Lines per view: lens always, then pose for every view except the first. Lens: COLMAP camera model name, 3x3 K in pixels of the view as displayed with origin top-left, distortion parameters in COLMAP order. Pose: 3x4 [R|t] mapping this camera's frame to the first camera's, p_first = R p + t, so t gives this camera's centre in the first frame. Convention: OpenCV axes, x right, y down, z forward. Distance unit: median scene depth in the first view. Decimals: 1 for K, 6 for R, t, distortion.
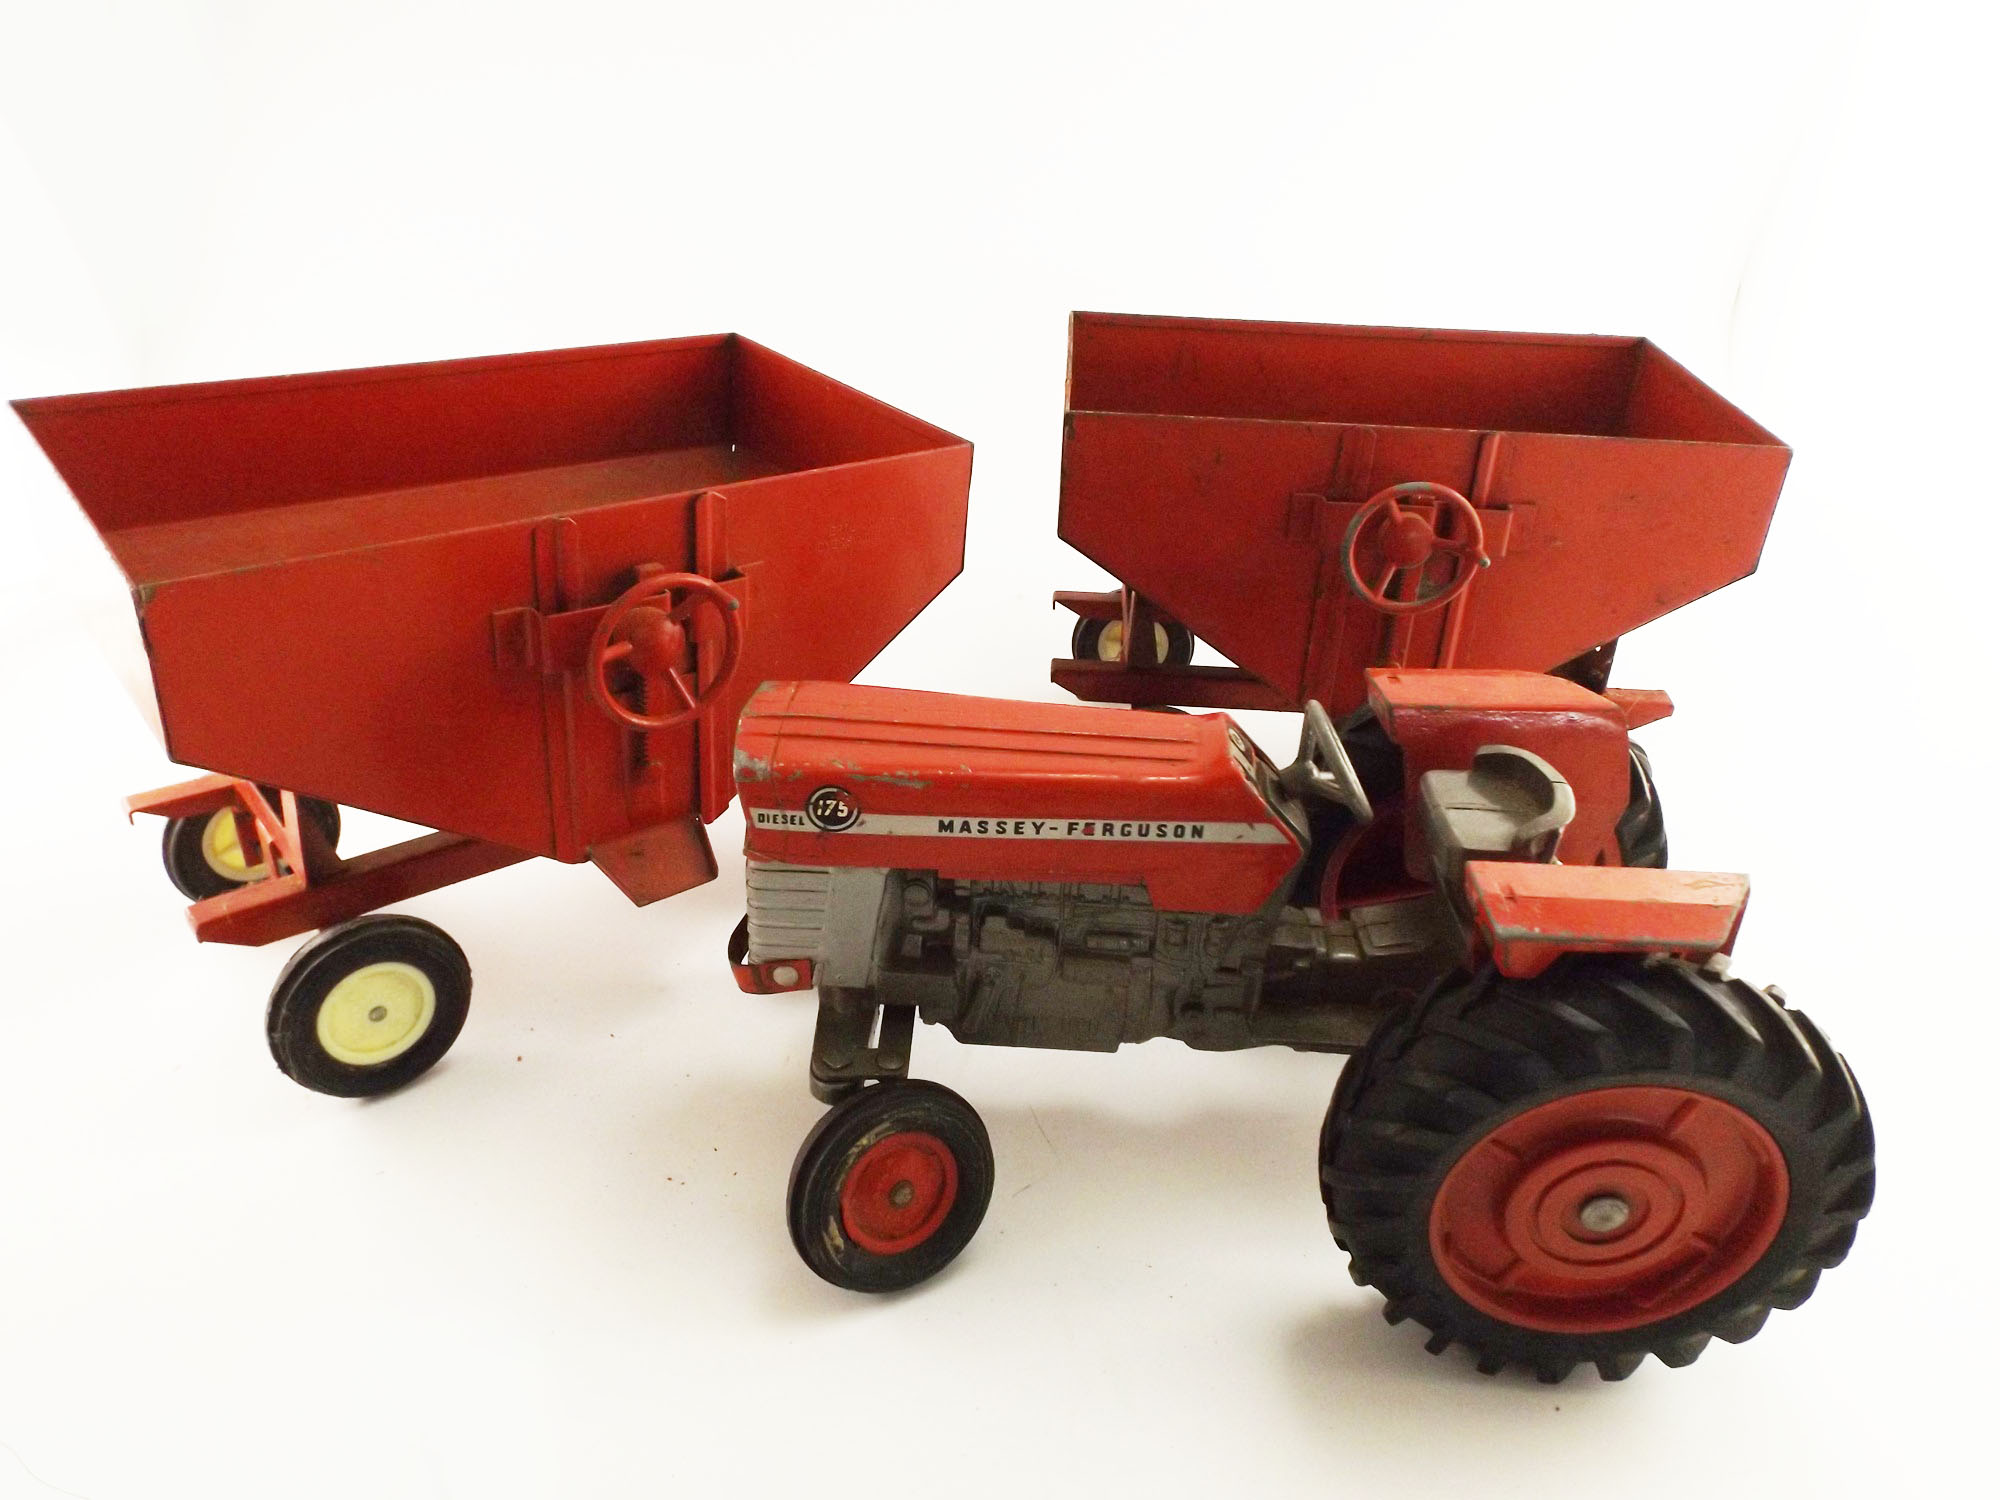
lens RADIAL K [[1425.9, 0, 1008.6], [0, 1425.9, 755.3], [0, 0, 1]] dist [0.022084, -0.044257]
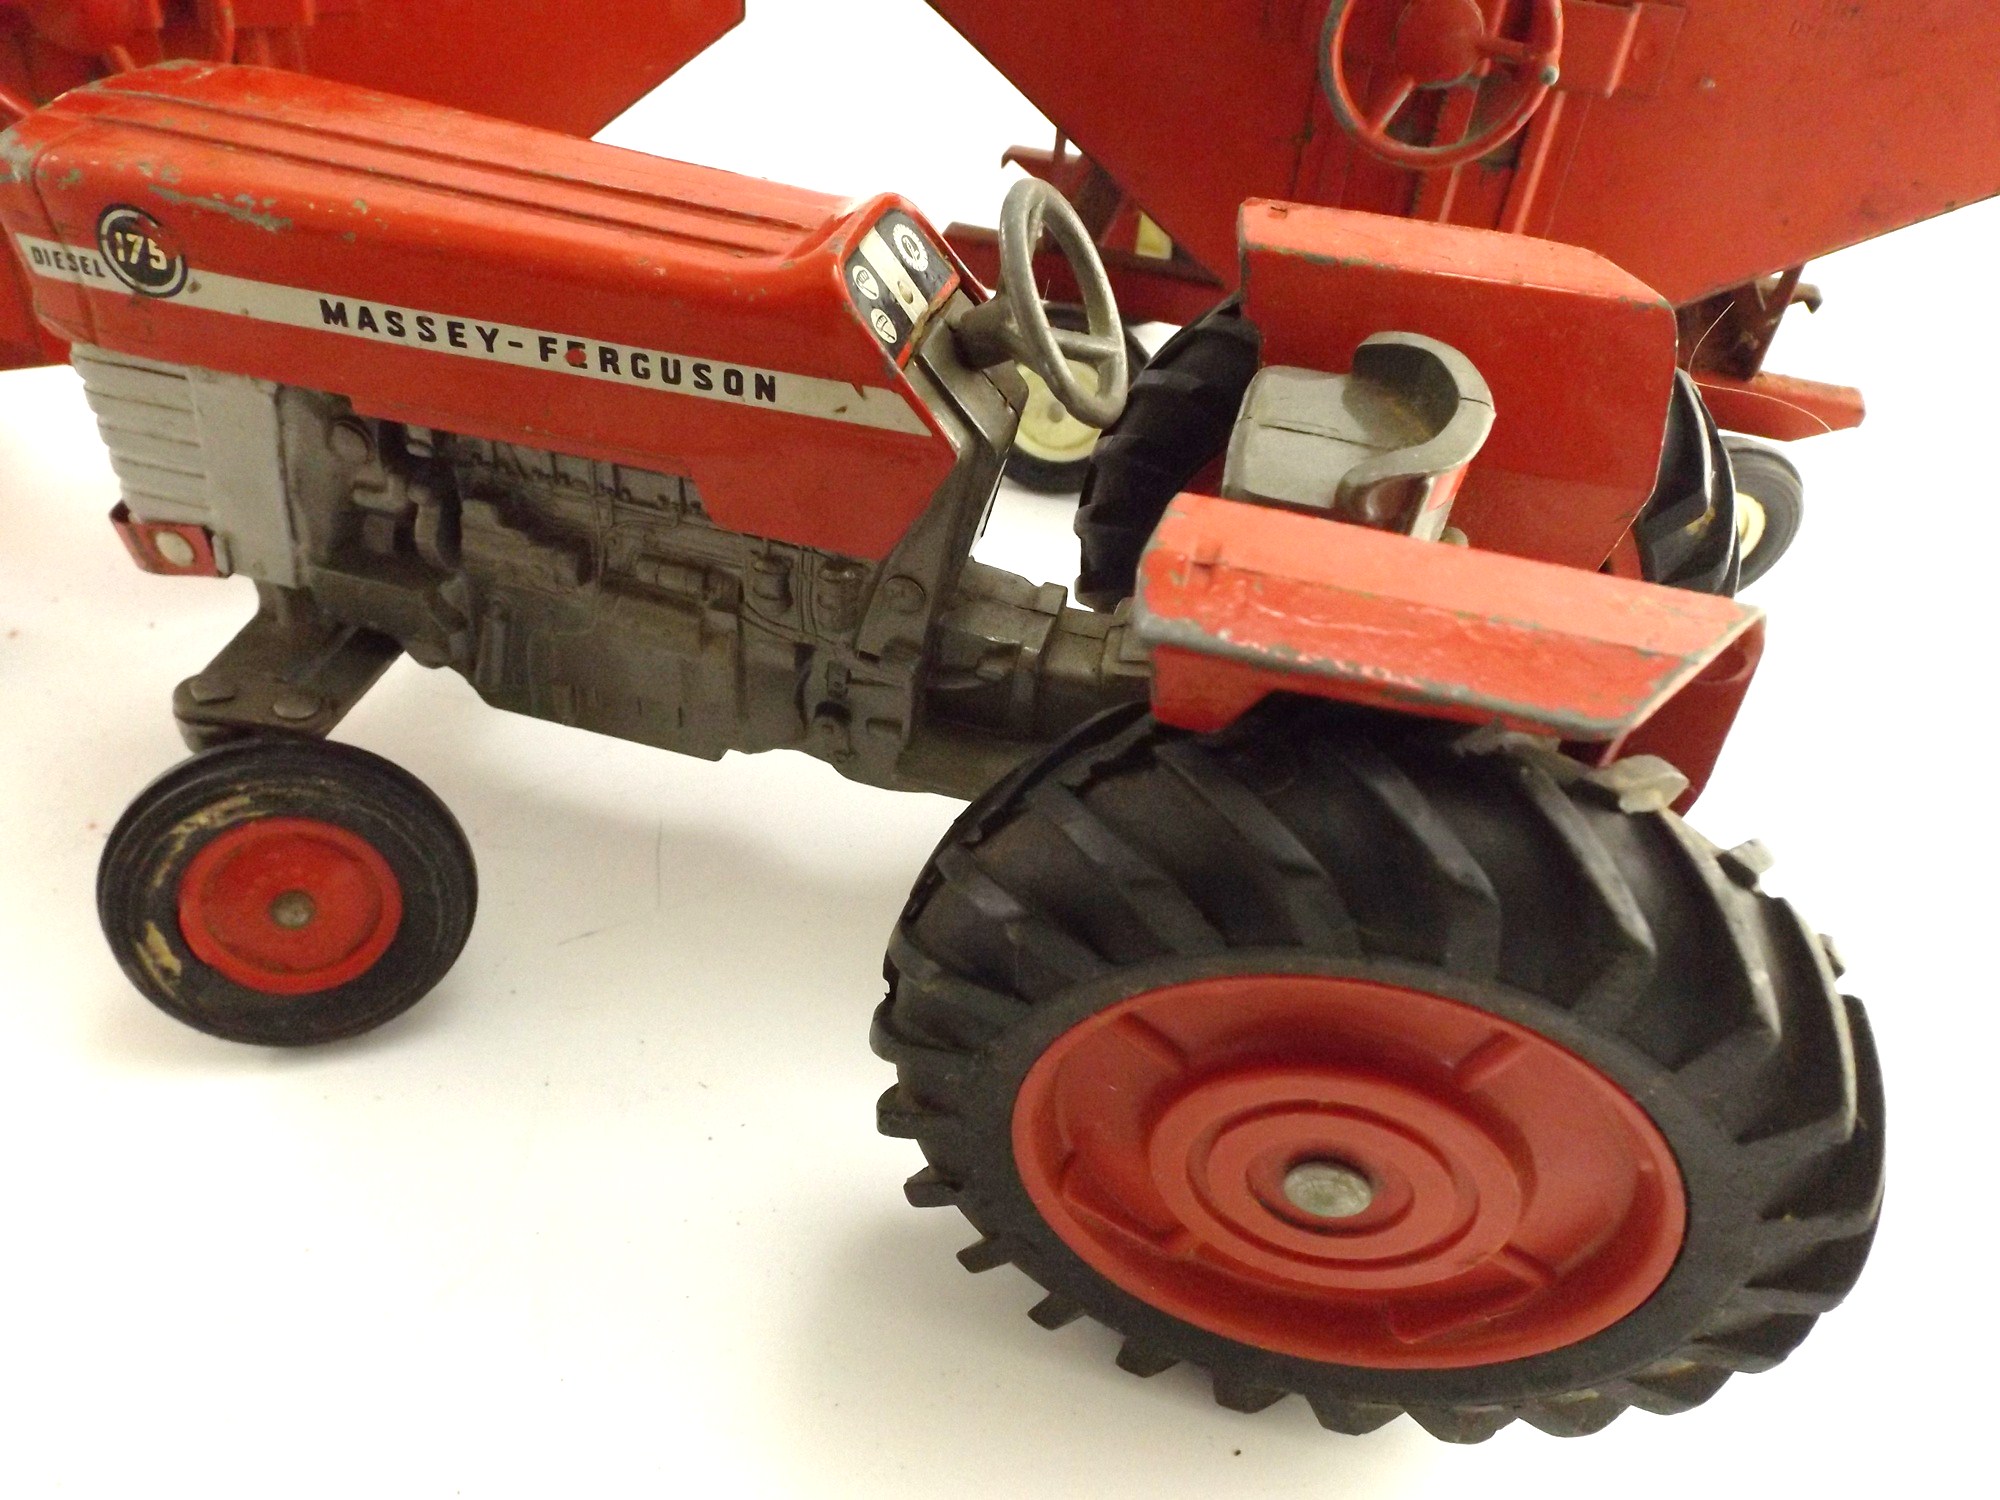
lens RADIAL K [[1425.9, 0, 1008.6], [0, 1425.9, 755.3], [0, 0, 1]] dist [0.022084, -0.044257]
pose [[0.975903, 0.173105, -0.132843, 0.317604], [-0.144459, 0.968834, 0.201229, 0.065624], [0.163536, -0.177189, 0.970495, 0.450549]]
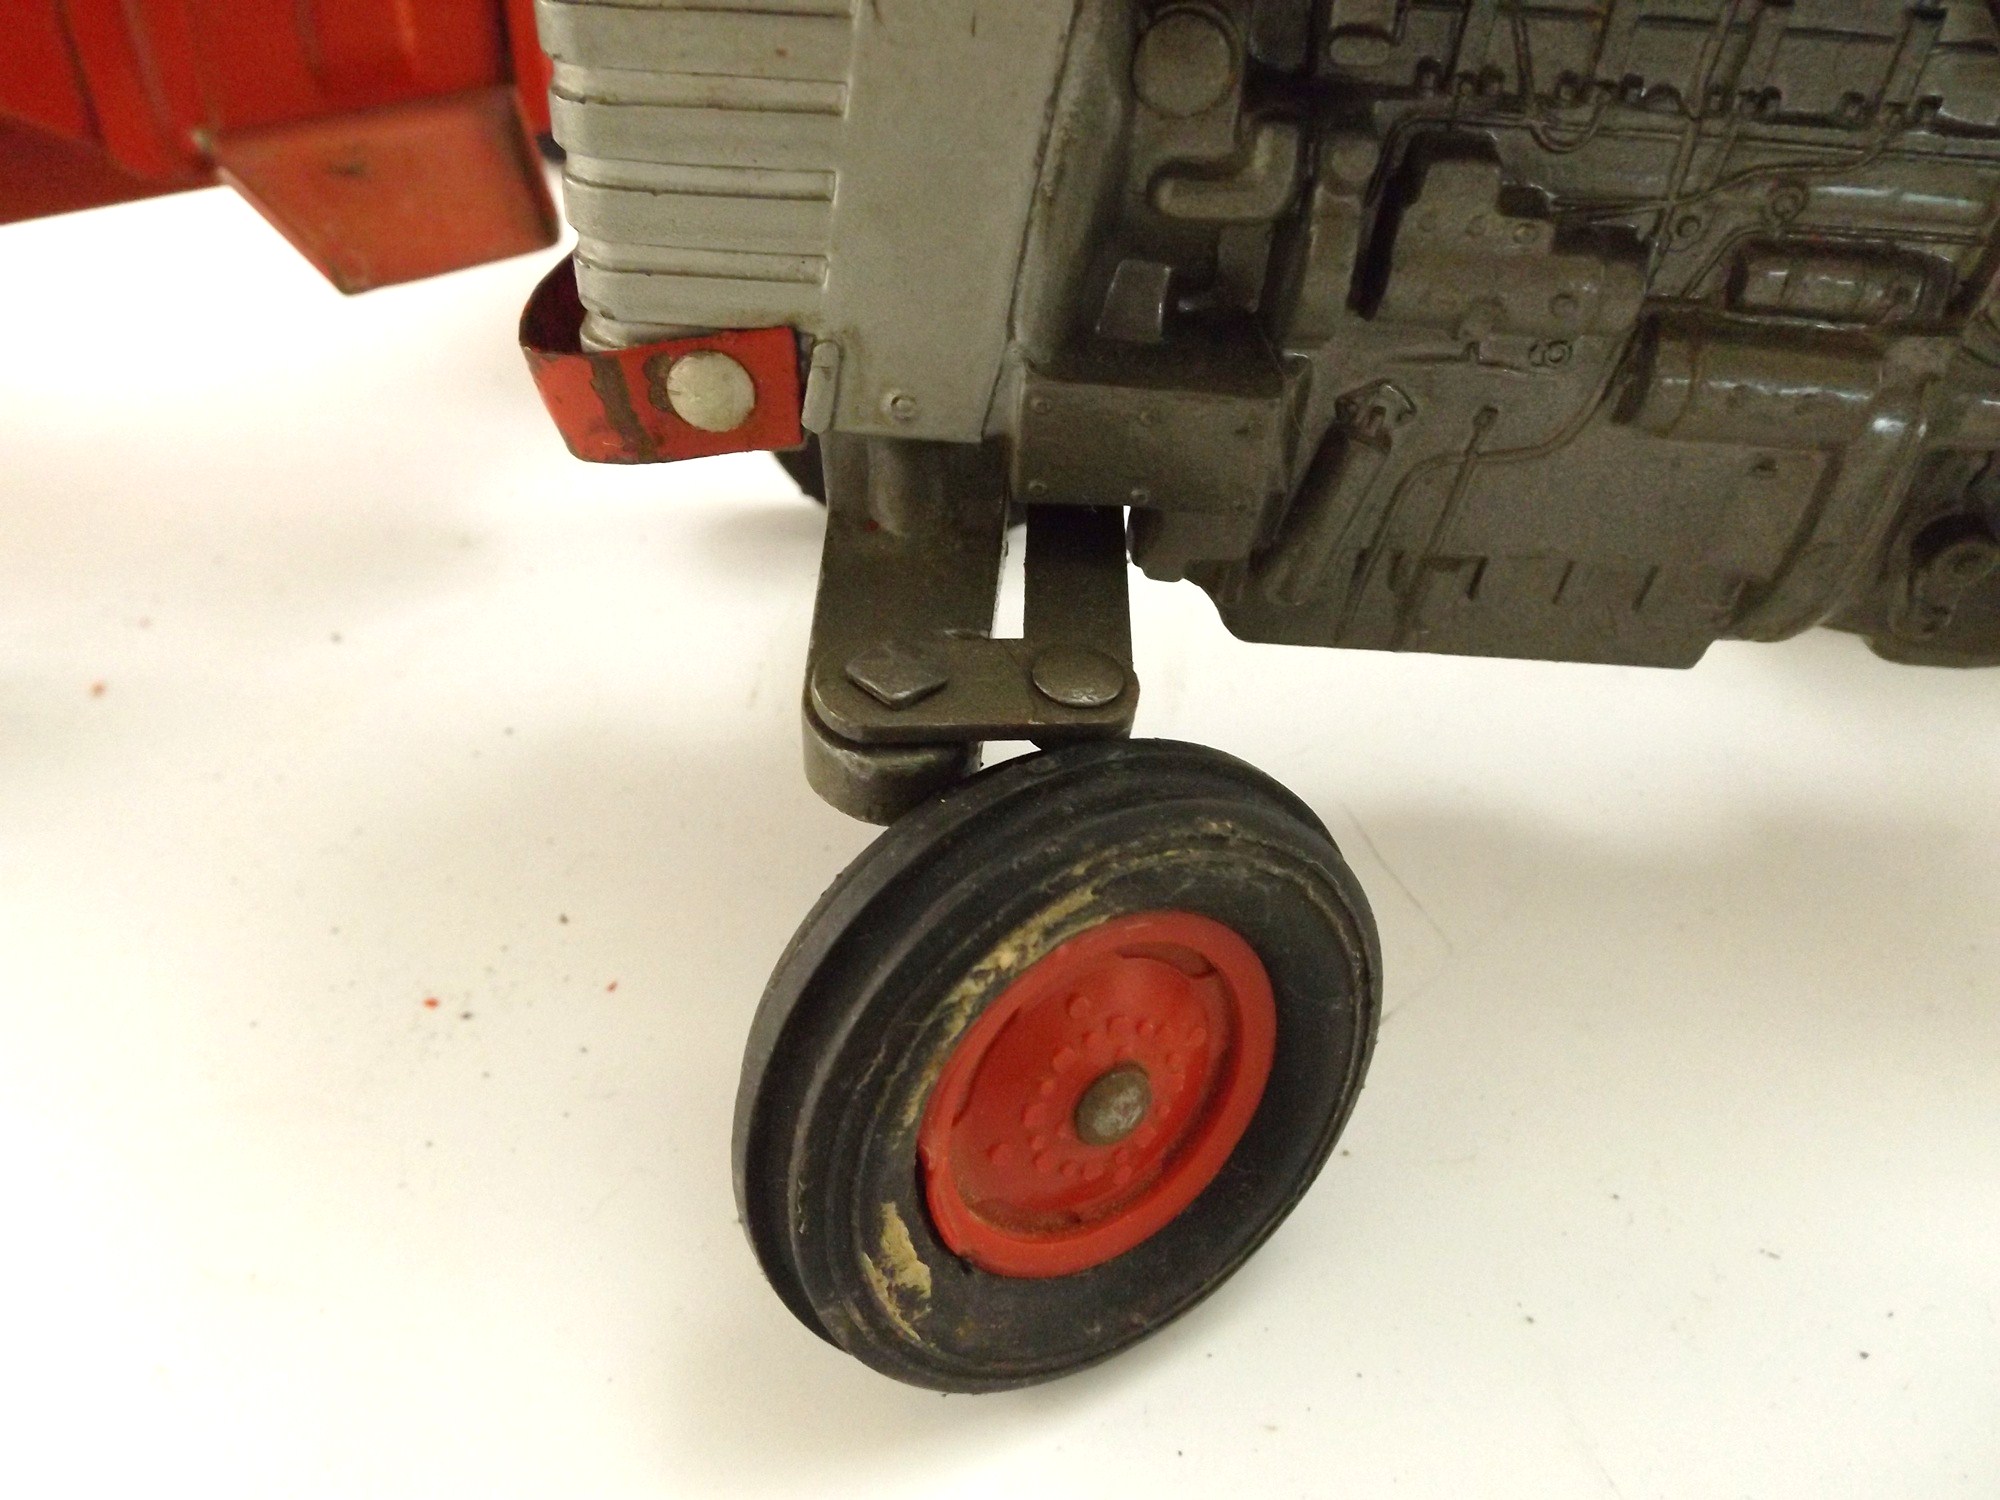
lens RADIAL K [[1425.9, 0, 1008.6], [0, 1425.9, 755.3], [0, 0, 1]] dist [0.022084, -0.044257]
pose [[0.999980, 0.006177, -0.001550, -0.099036], [-0.005668, 0.974190, 0.225657, 0.168417], [0.002904, -0.225644, 0.974205, 0.732367]]
